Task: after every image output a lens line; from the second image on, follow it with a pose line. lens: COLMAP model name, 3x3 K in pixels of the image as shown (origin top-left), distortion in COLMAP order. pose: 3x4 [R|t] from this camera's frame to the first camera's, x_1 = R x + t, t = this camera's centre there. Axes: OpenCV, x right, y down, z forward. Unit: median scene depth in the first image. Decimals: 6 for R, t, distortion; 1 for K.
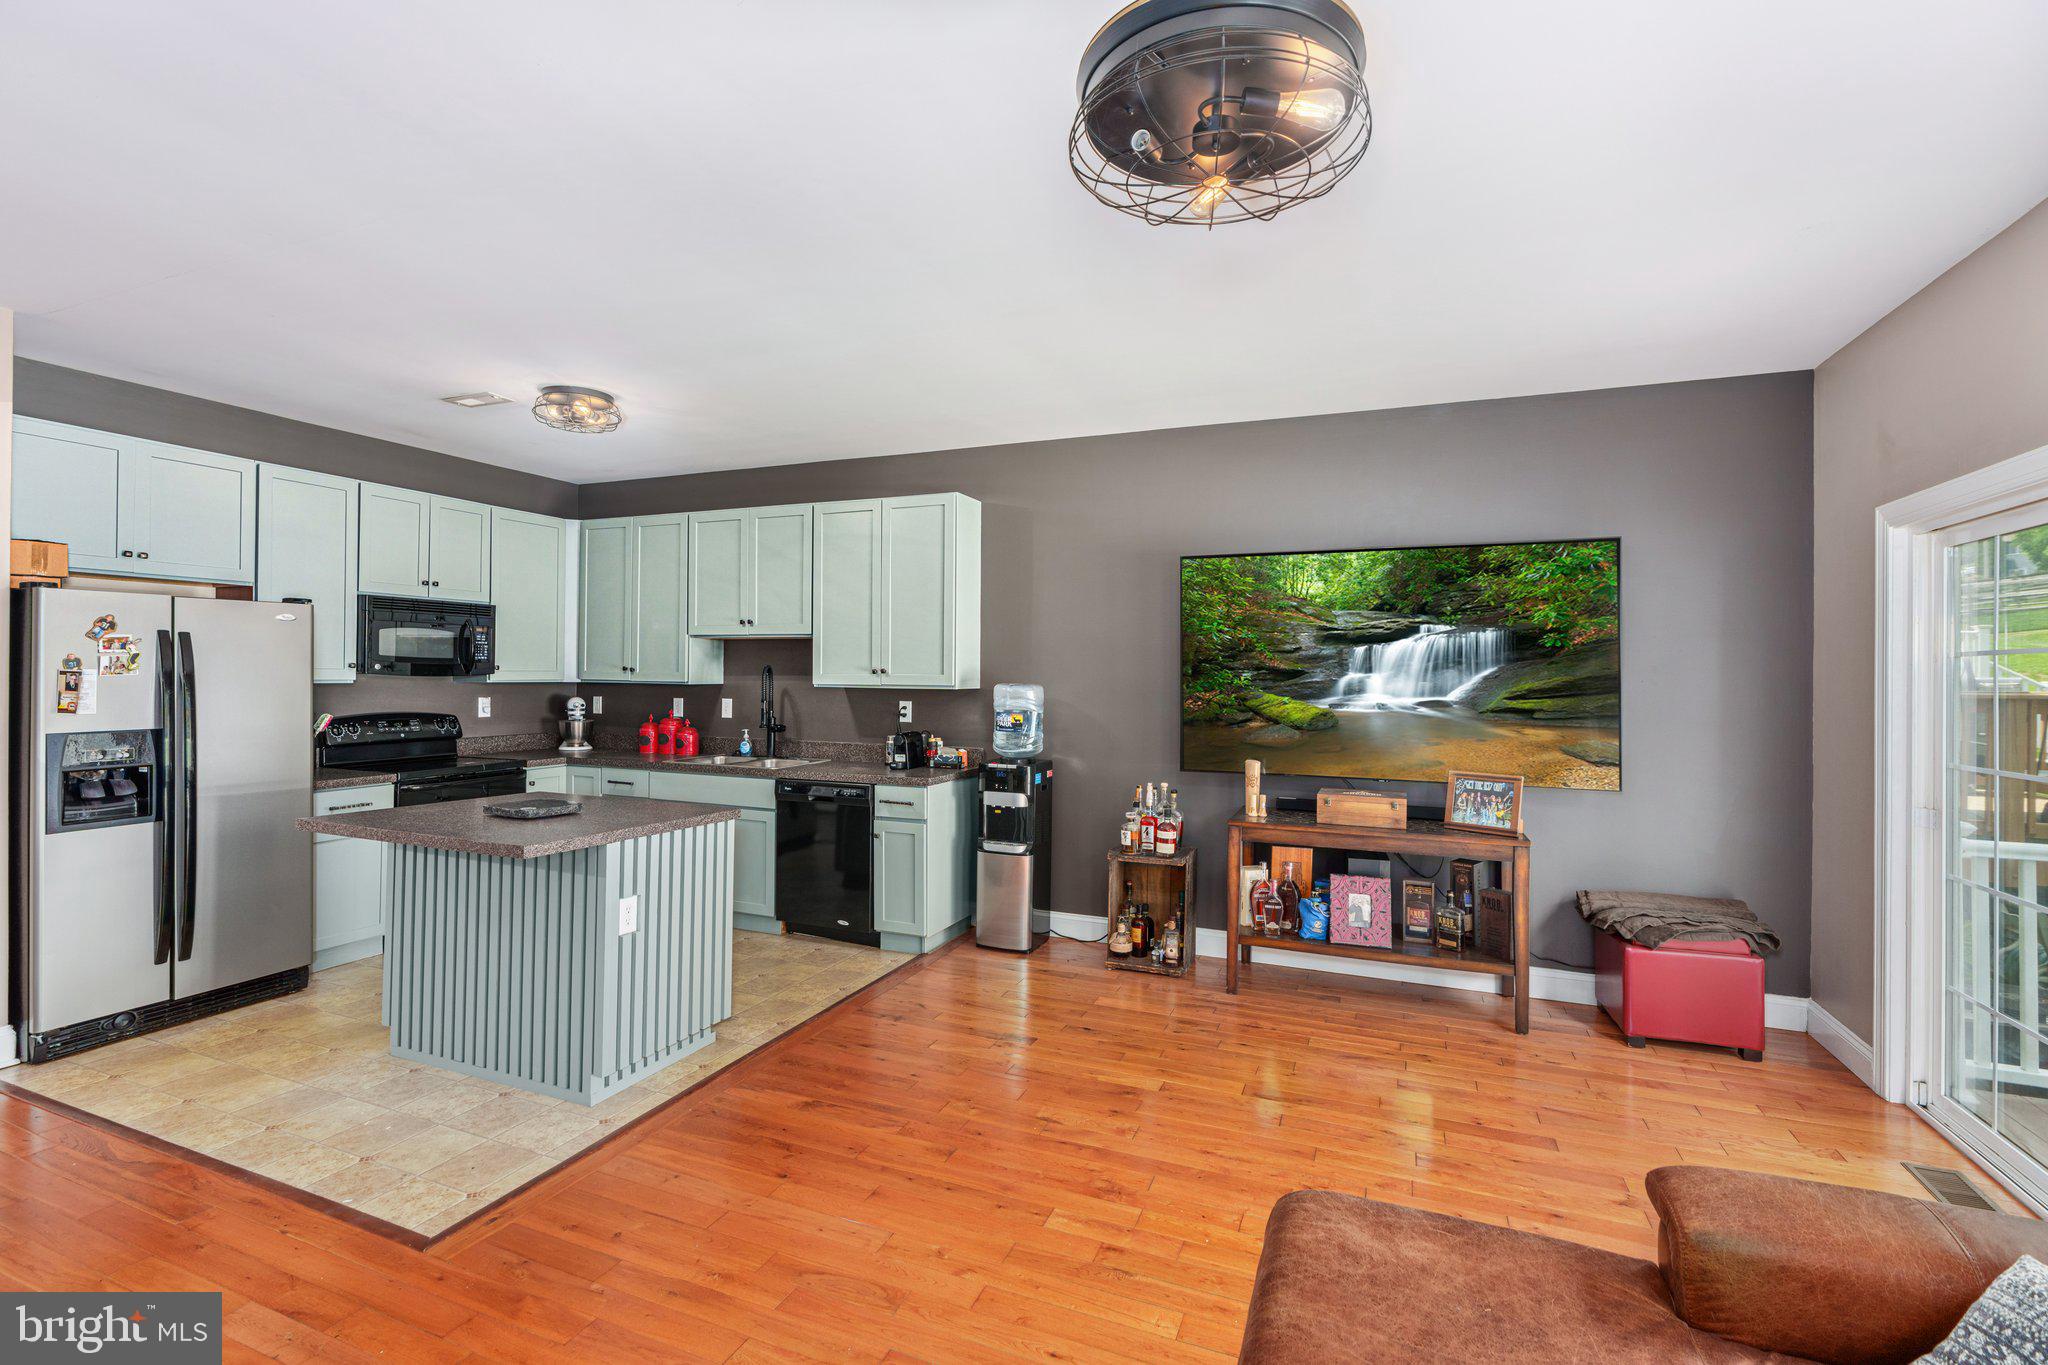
lens RADIAL K [[914.6, 0, 1016.7], [0, 914.6, 676.0], [0, 0, 1]] dist [-0.007218, 0.001887]
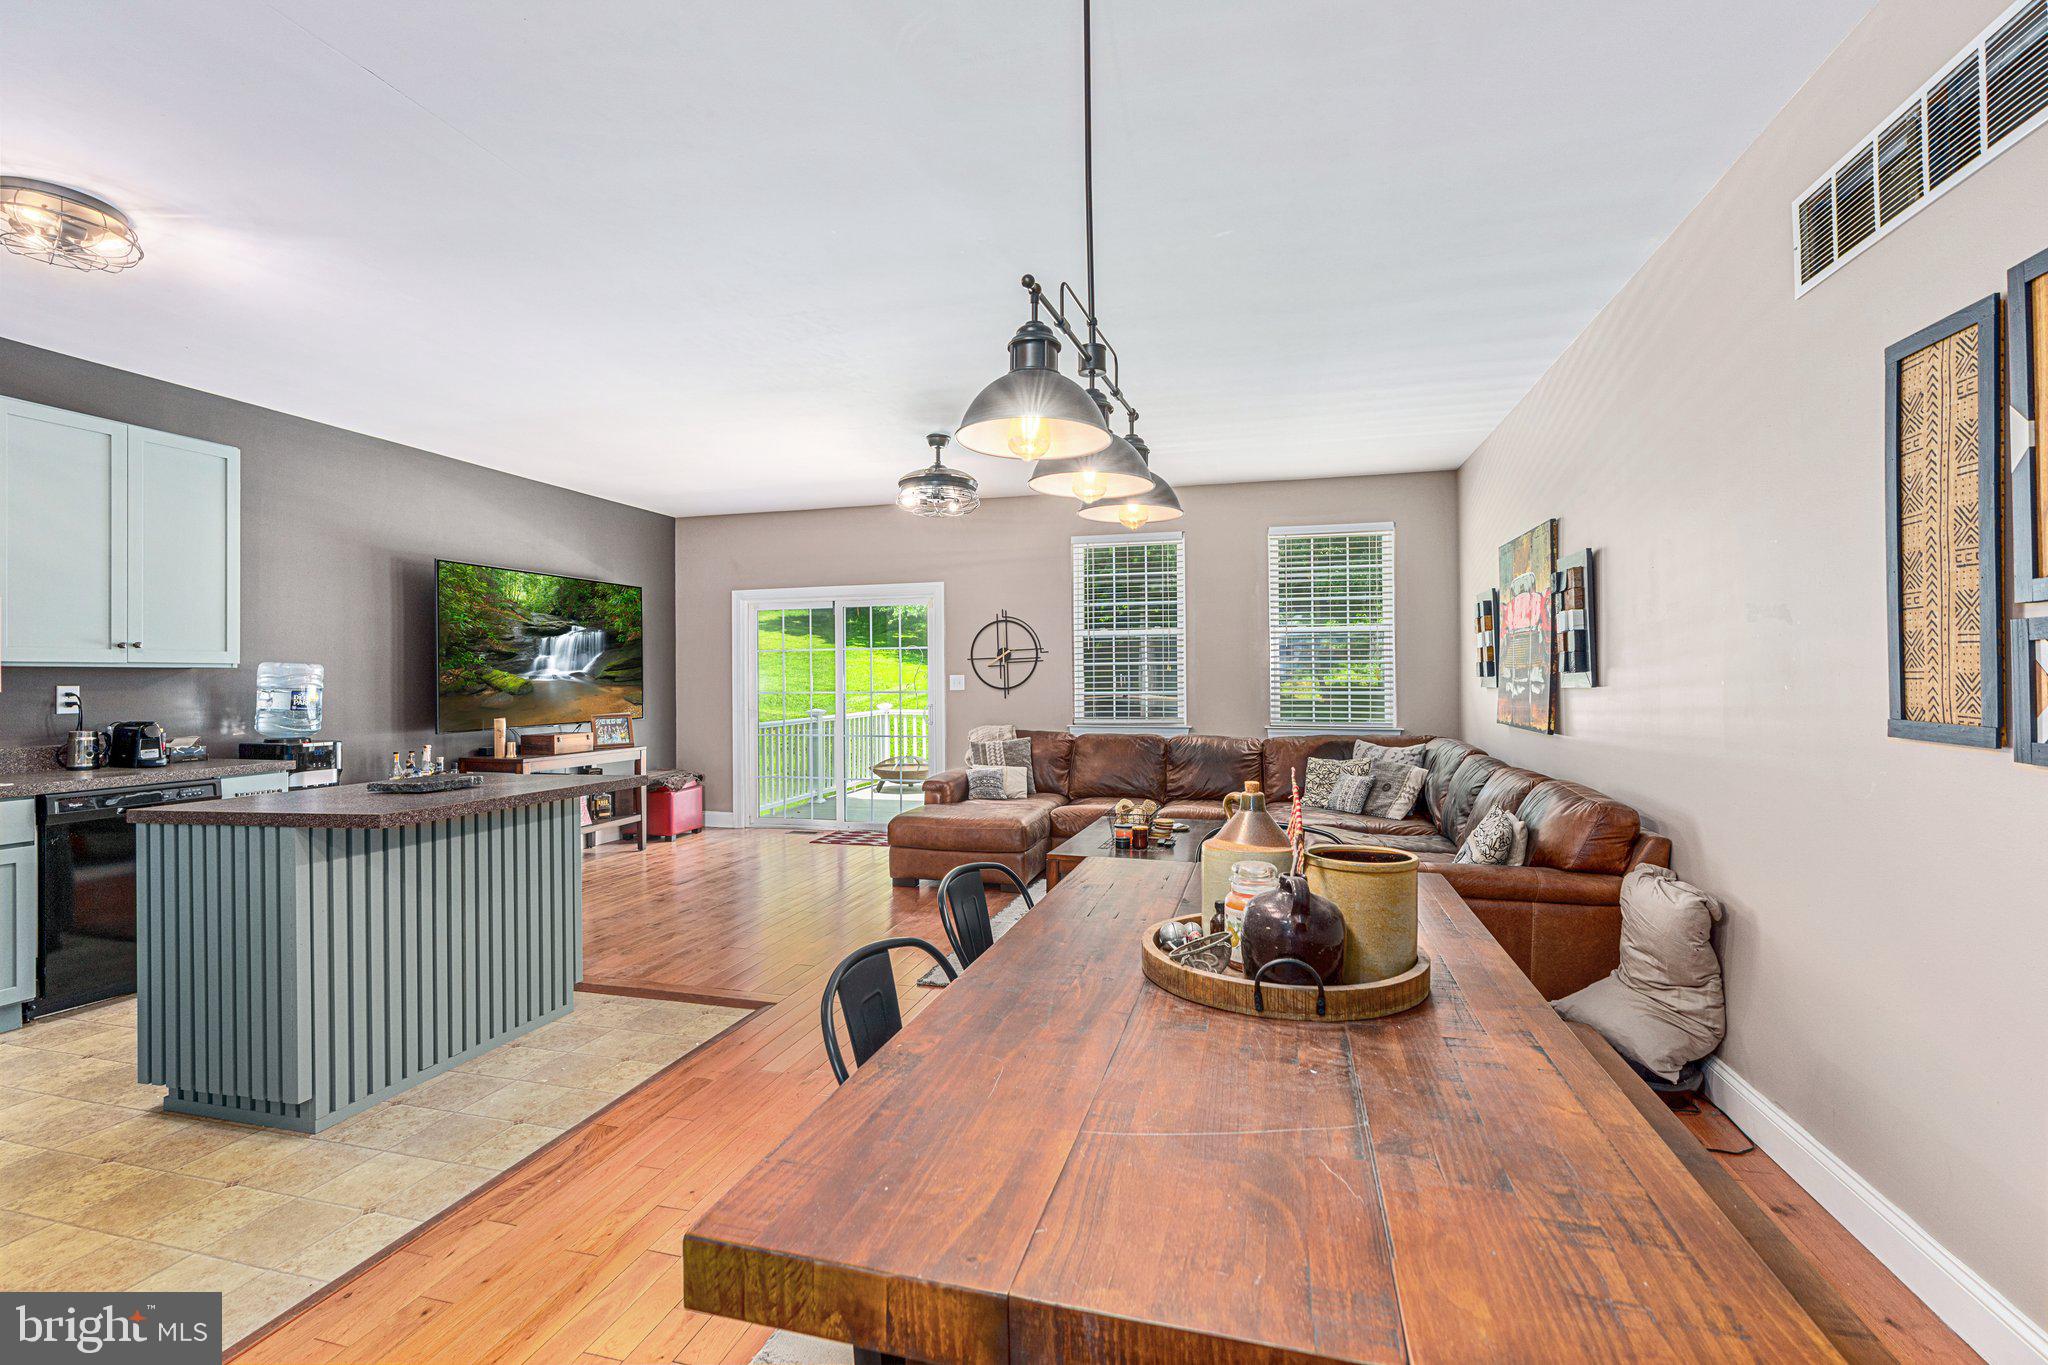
lens RADIAL K [[914.6, 0, 1040.7], [0, 914.6, 674.2], [0, 0, 1]] dist [-0.007218, 0.001887]
pose [[-0.149213, -0.004346, 0.988796, -1.127773], [0.008620, 0.999947, 0.005695, 0.024165], [-0.988768, 0.009373, -0.149167, 0.377802]]
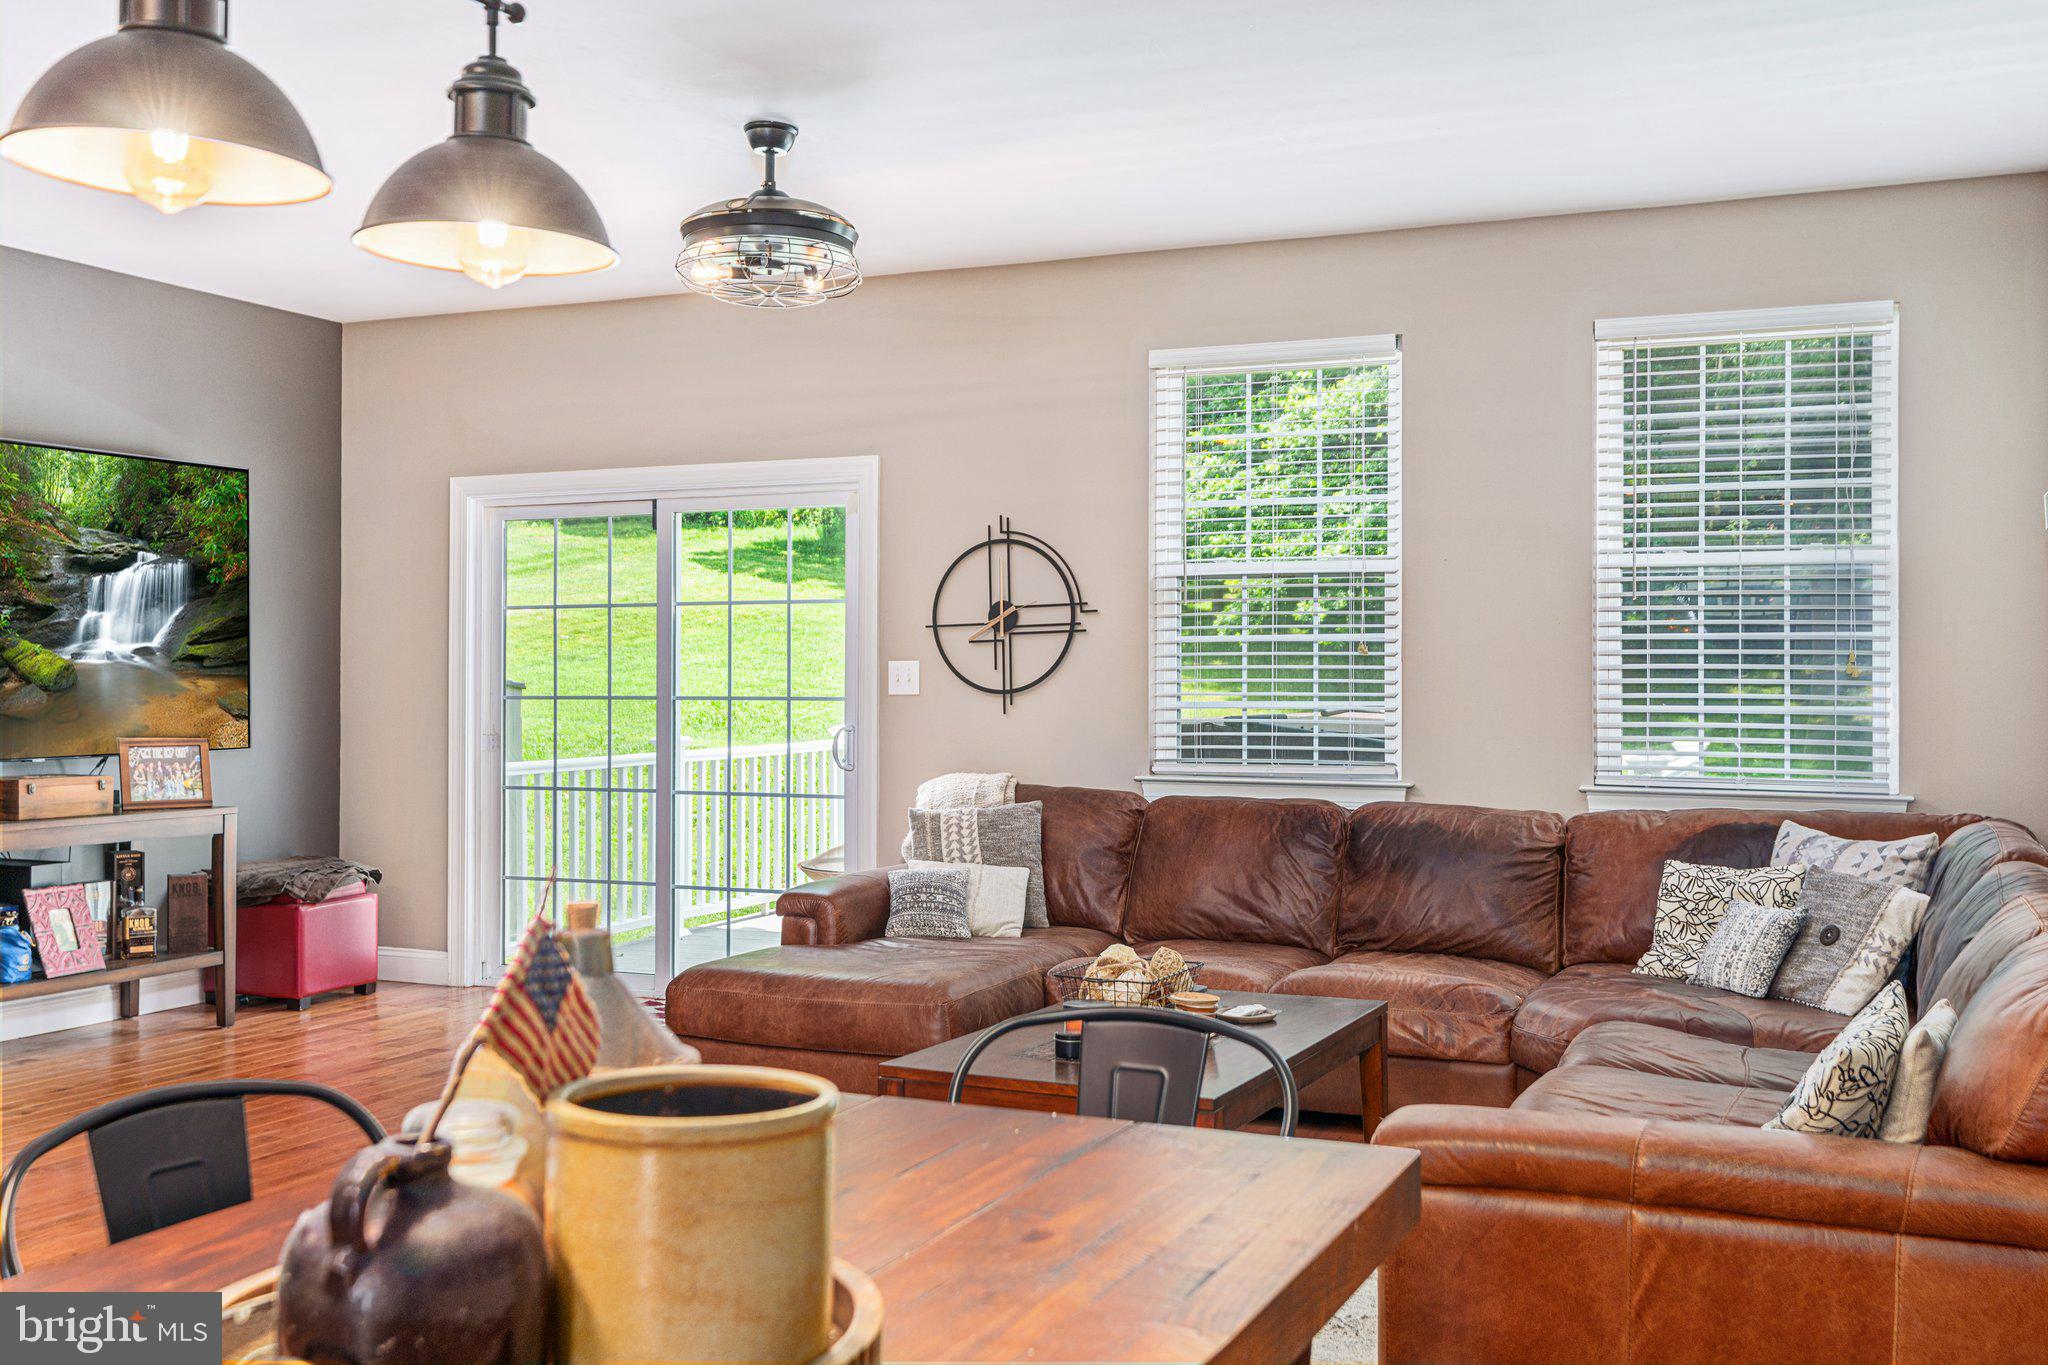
lens RADIAL K [[2002.9, 0, 1060.2], [0, 2002.9, 679.1], [0, 0, 1]] dist [0.020759, 0.000000]
pose [[-0.003380, -0.012118, 0.999921, -1.108033], [0.001114, 0.999926, 0.012121, 0.028331], [-0.999994, 0.001155, -0.003366, 0.192996]]
